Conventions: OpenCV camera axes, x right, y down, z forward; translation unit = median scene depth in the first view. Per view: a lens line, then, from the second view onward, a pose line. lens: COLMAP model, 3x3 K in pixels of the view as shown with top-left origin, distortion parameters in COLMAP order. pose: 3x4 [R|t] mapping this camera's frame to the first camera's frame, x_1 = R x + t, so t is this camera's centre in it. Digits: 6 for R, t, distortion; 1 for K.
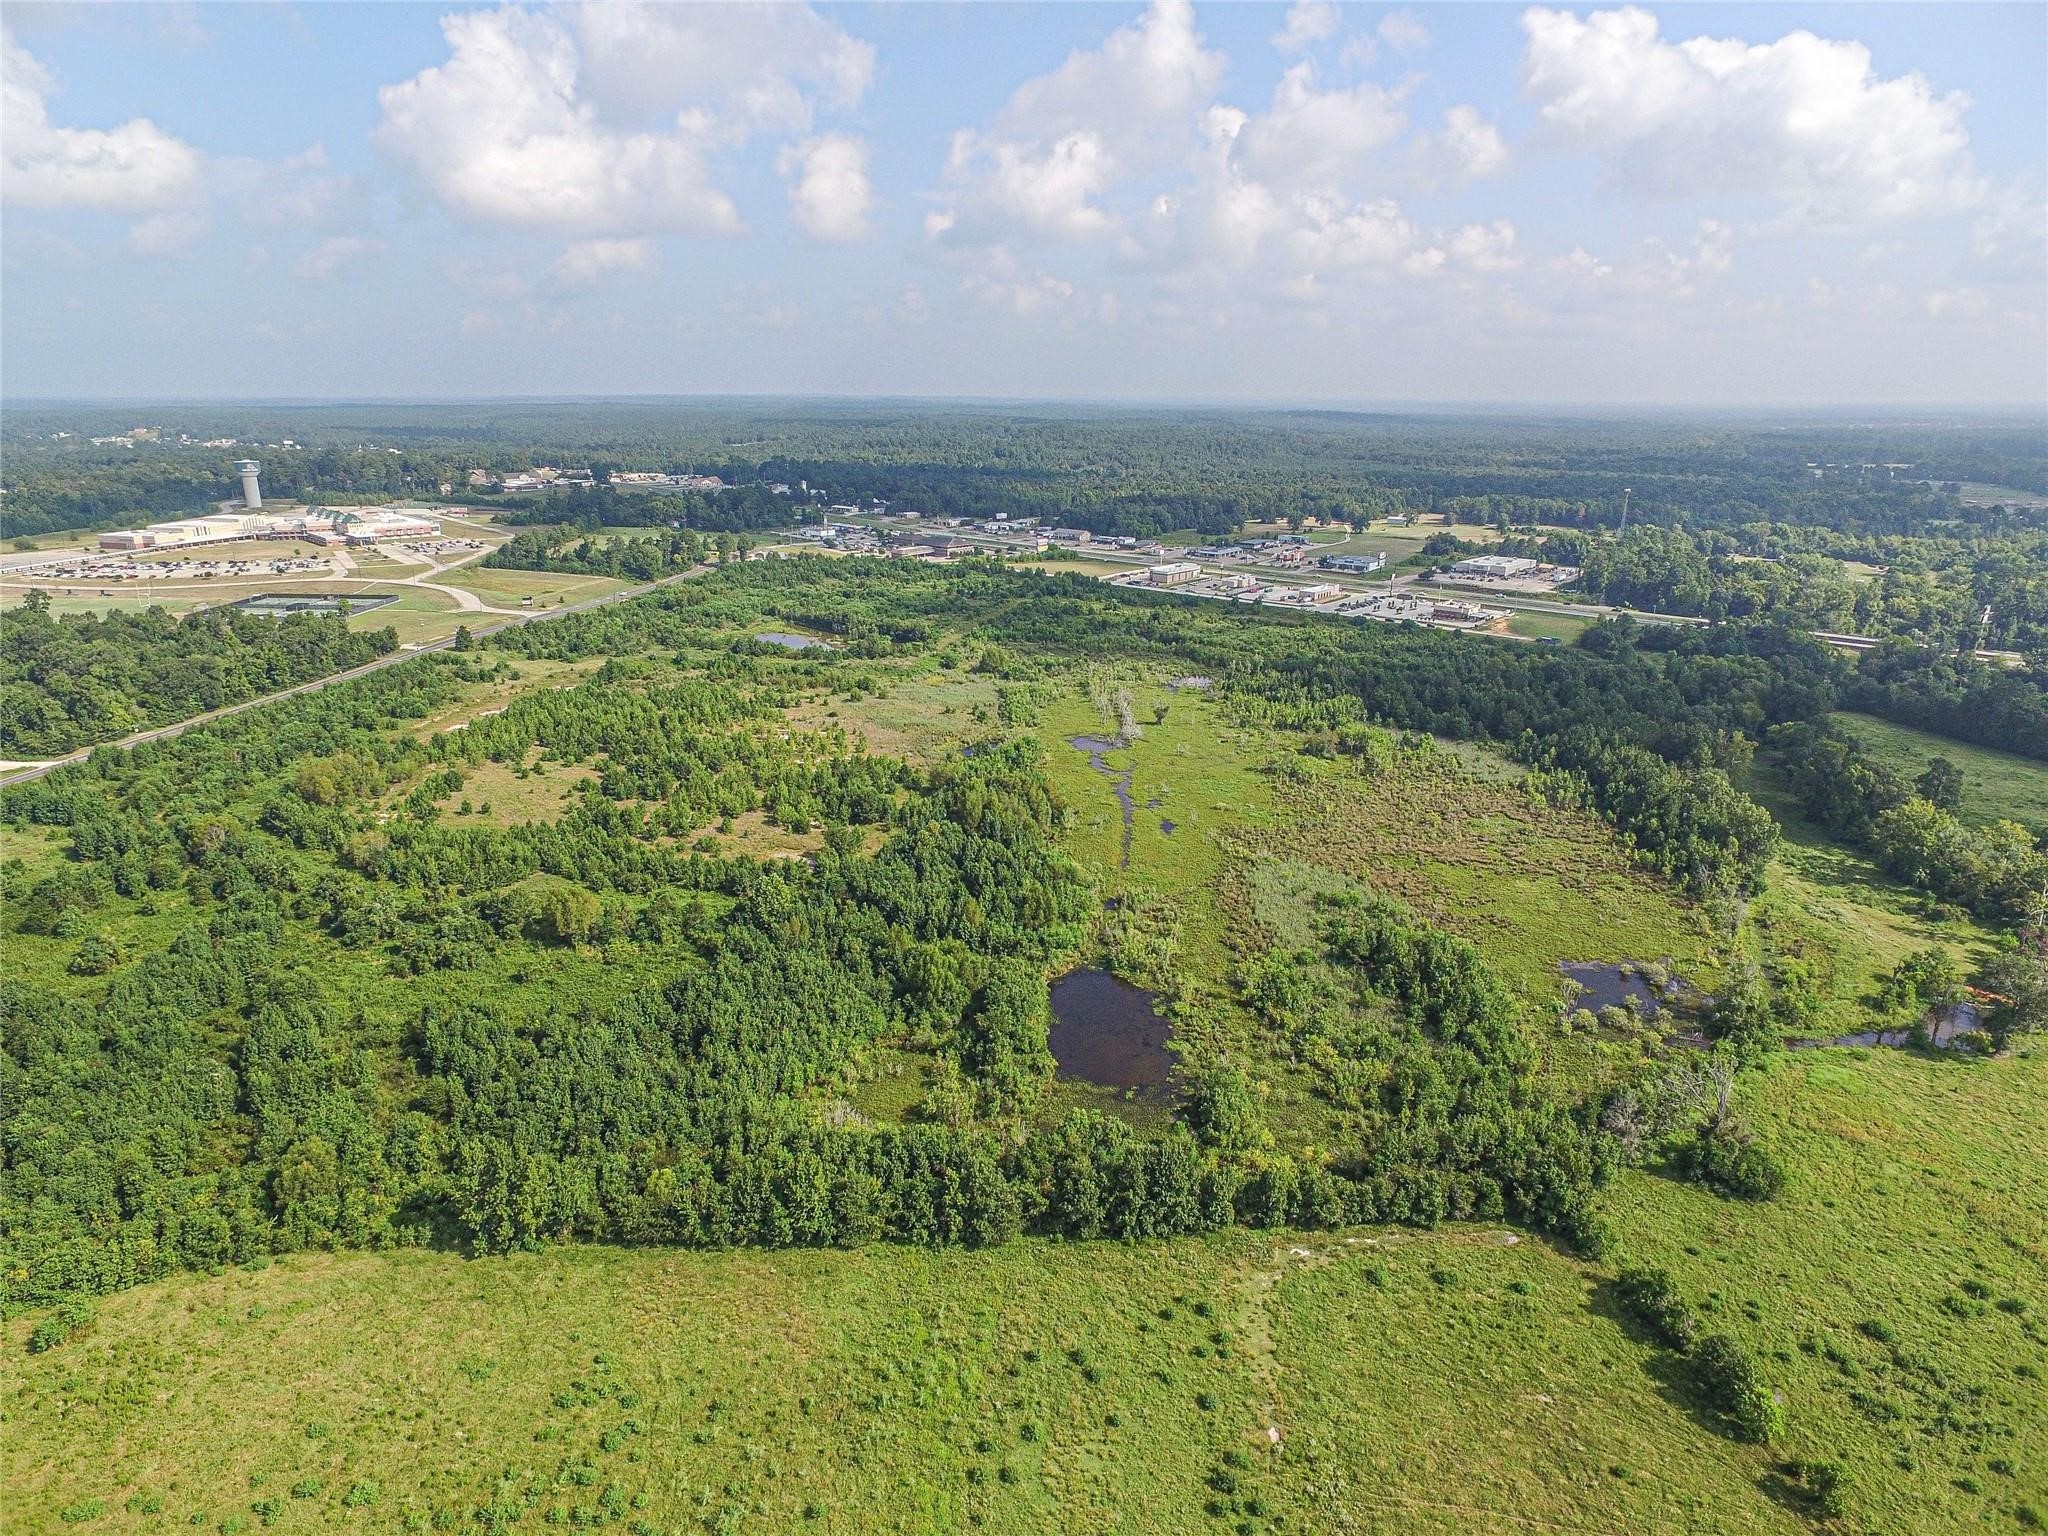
lens RADIAL K [[1201.7, 0, 1021.2], [0, 1201.7, 777.1], [0, 0, 1]] dist [-0.012577, 0.011384]
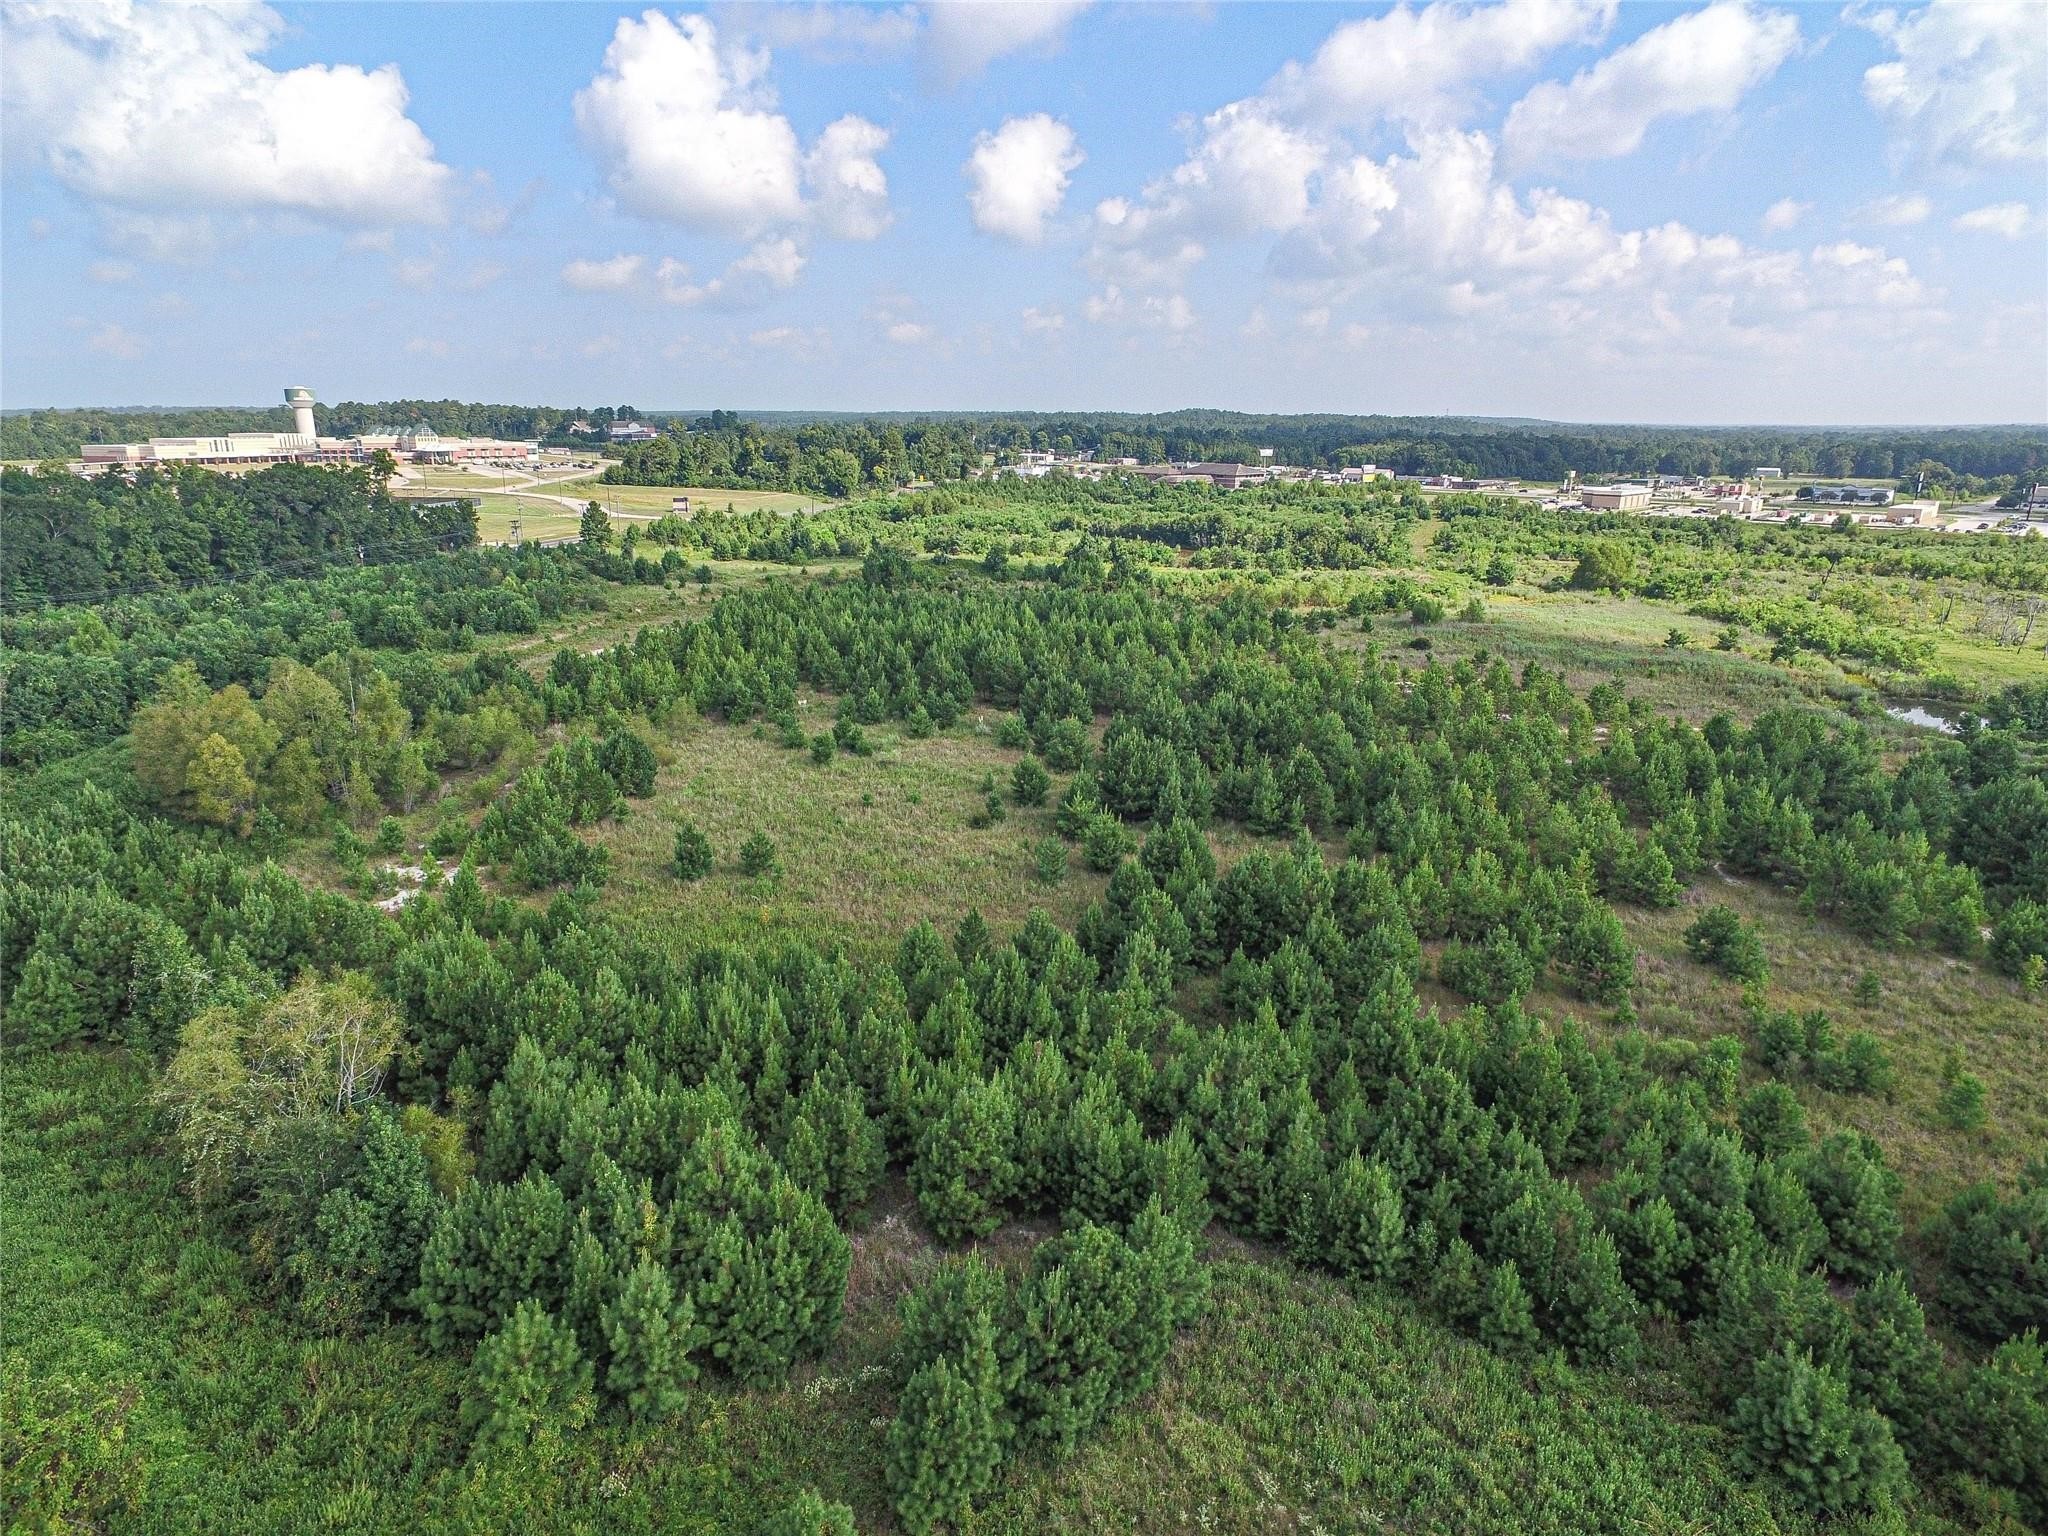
lens RADIAL K [[1202.2, 0, 1024.0], [0, 1202.2, 768.0], [0, 0, 1]] dist [-0.021479, 0.018002]
pose [[0.998684, 0.015486, -0.048899, -0.150470], [-0.016931, 0.999428, -0.029291, 0.005006], [0.048418, 0.030080, 0.998374, 0.291659]]
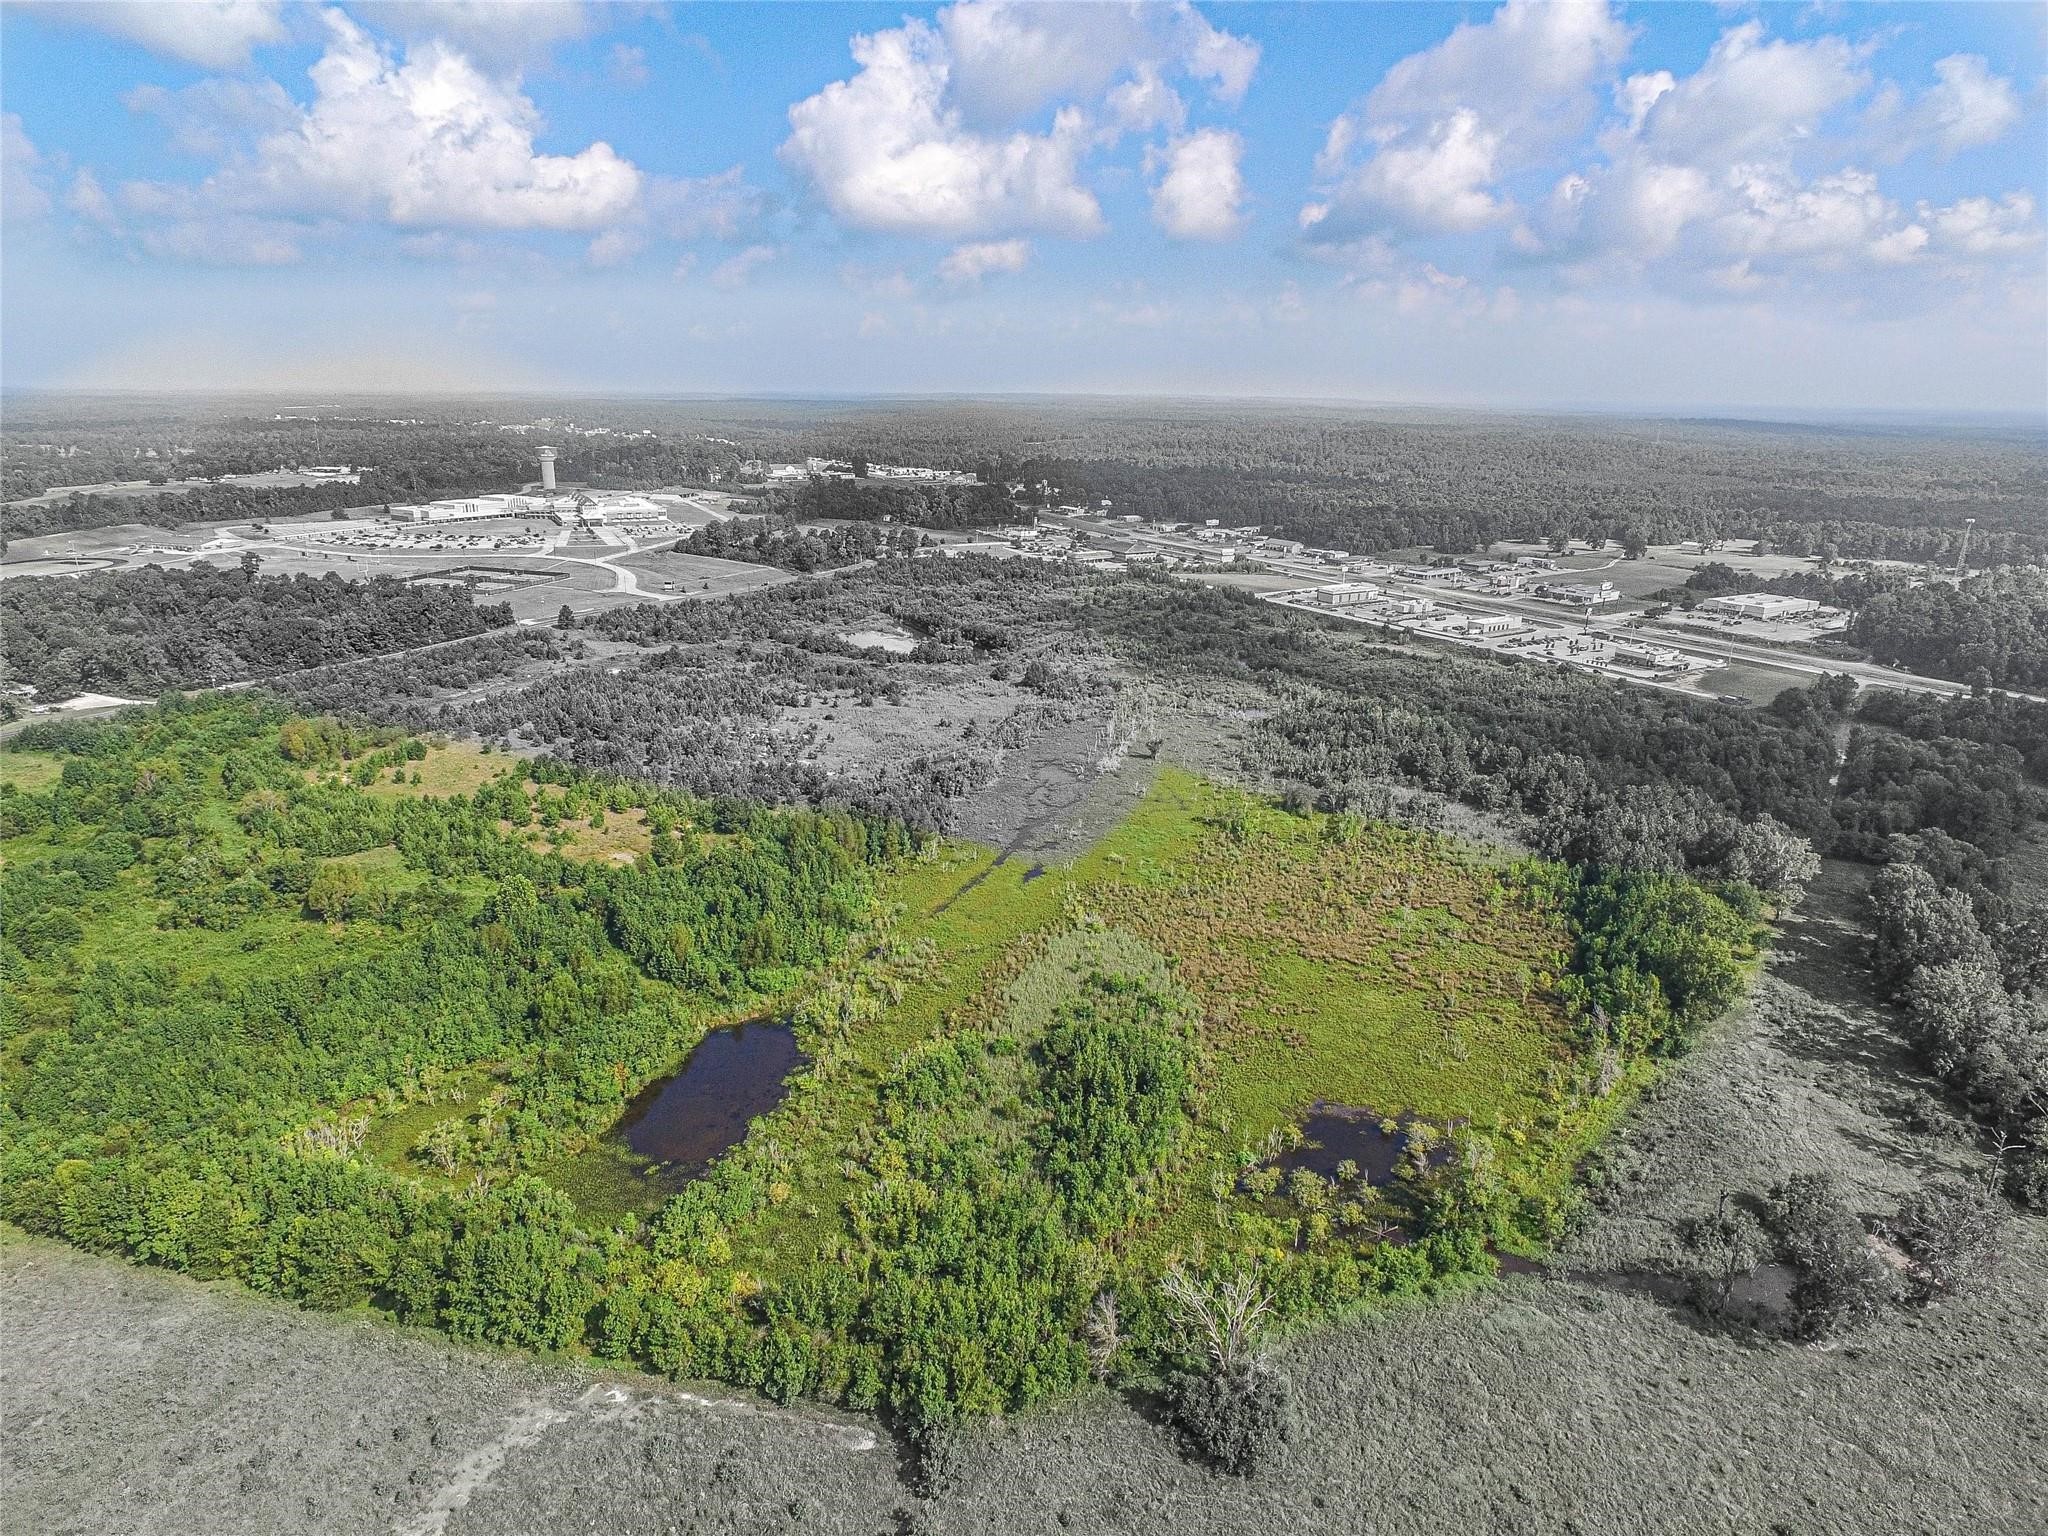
lens RADIAL K [[1211.1, 0, 1018.0], [0, 1211.1, 801.6], [0, 0, 1]] dist [-0.013711, 0.009397]
pose [[0.956101, 0.102127, -0.274666, 0.141322], [-0.097925, 0.994771, 0.029007, -0.014769], [0.276192, -0.000837, 0.961102, 0.053528]]
